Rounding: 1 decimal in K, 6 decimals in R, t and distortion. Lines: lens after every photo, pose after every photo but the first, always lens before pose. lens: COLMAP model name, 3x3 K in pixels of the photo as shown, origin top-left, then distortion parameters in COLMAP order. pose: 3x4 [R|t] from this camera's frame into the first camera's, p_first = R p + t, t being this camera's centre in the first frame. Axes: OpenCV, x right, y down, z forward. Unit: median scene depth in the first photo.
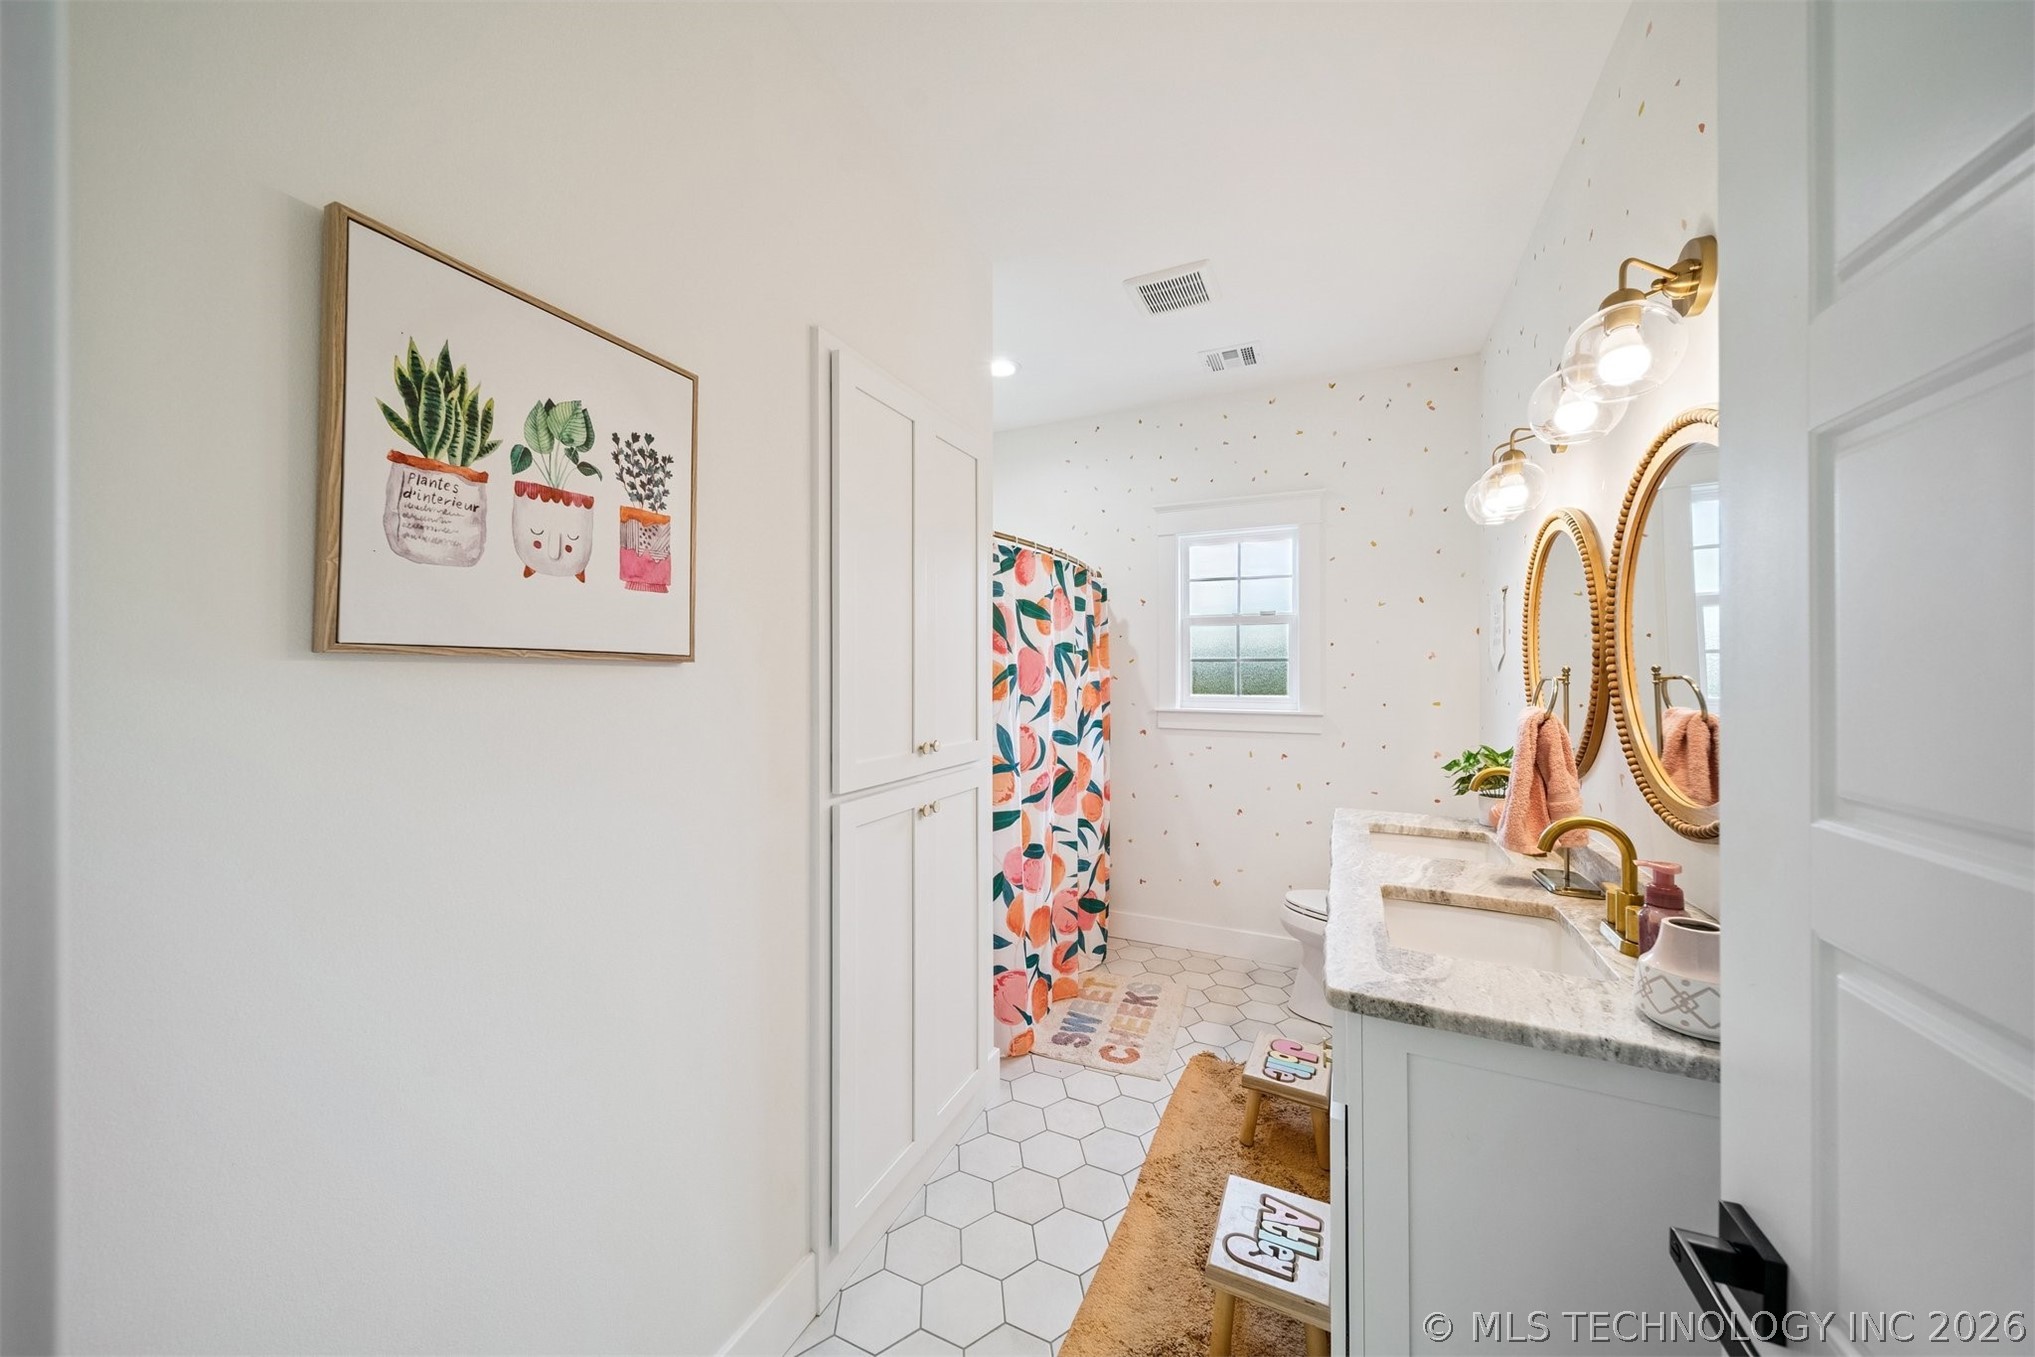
lens RADIAL K [[717.0, 0, 1006.4], [0, 717.0, 671.9], [0, 0, 1]] dist [0.010711, -0.002316]
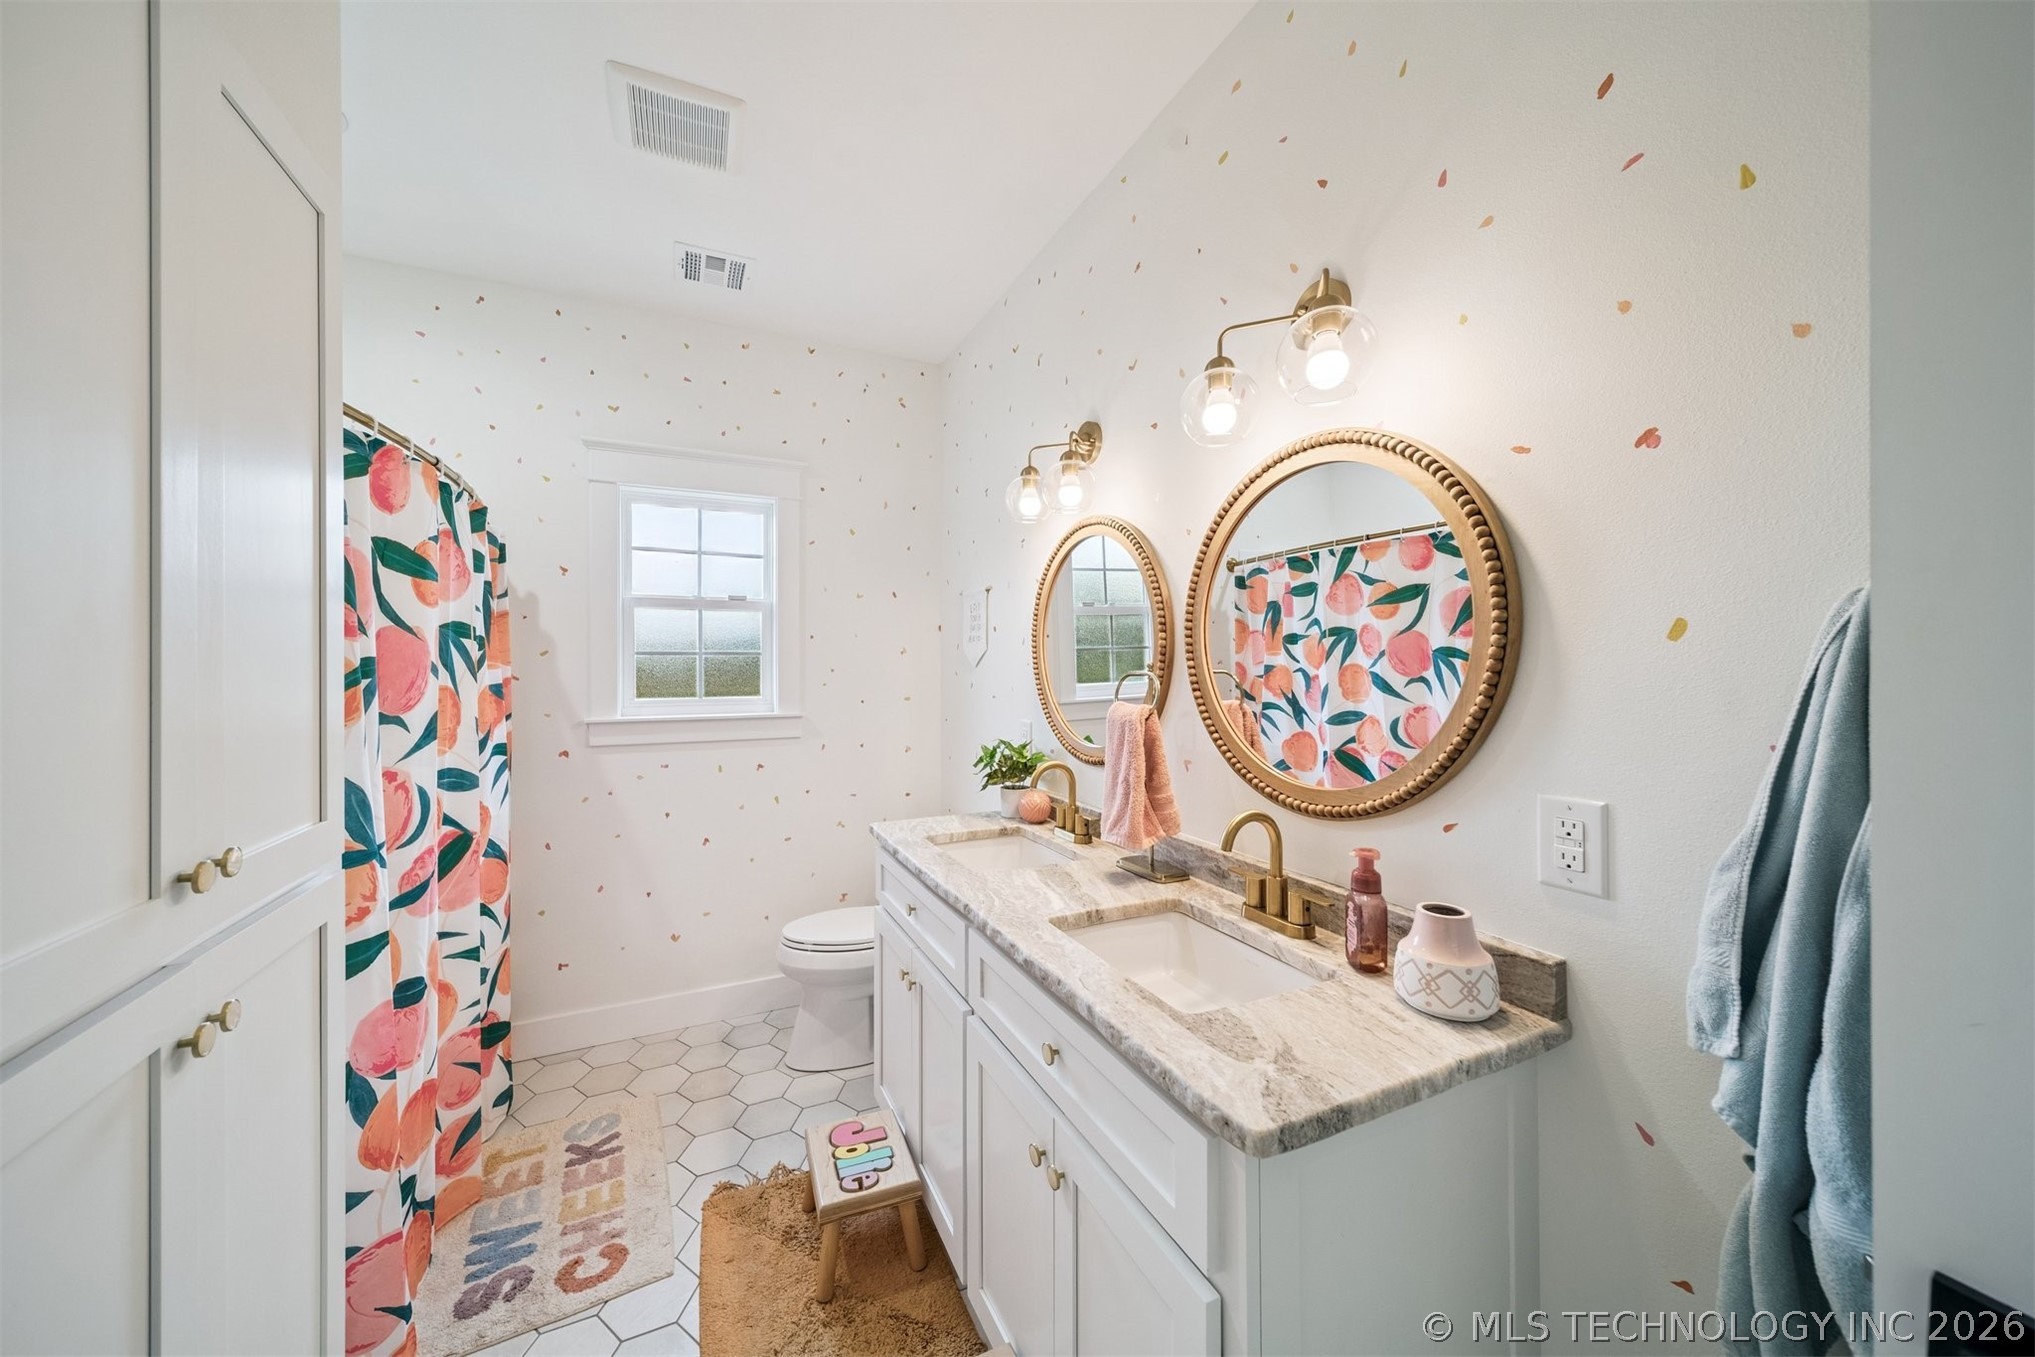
lens RADIAL K [[717.0, 0, 1027.9], [0, 717.0, 663.2], [0, 0, 1]] dist [0.010711, -0.002316]
pose [[0.643575, -0.000954, 0.765383, -0.080197], [0.004298, 0.999988, -0.002367, -0.002844], [-0.765371, 0.004813, 0.643571, 0.267218]]
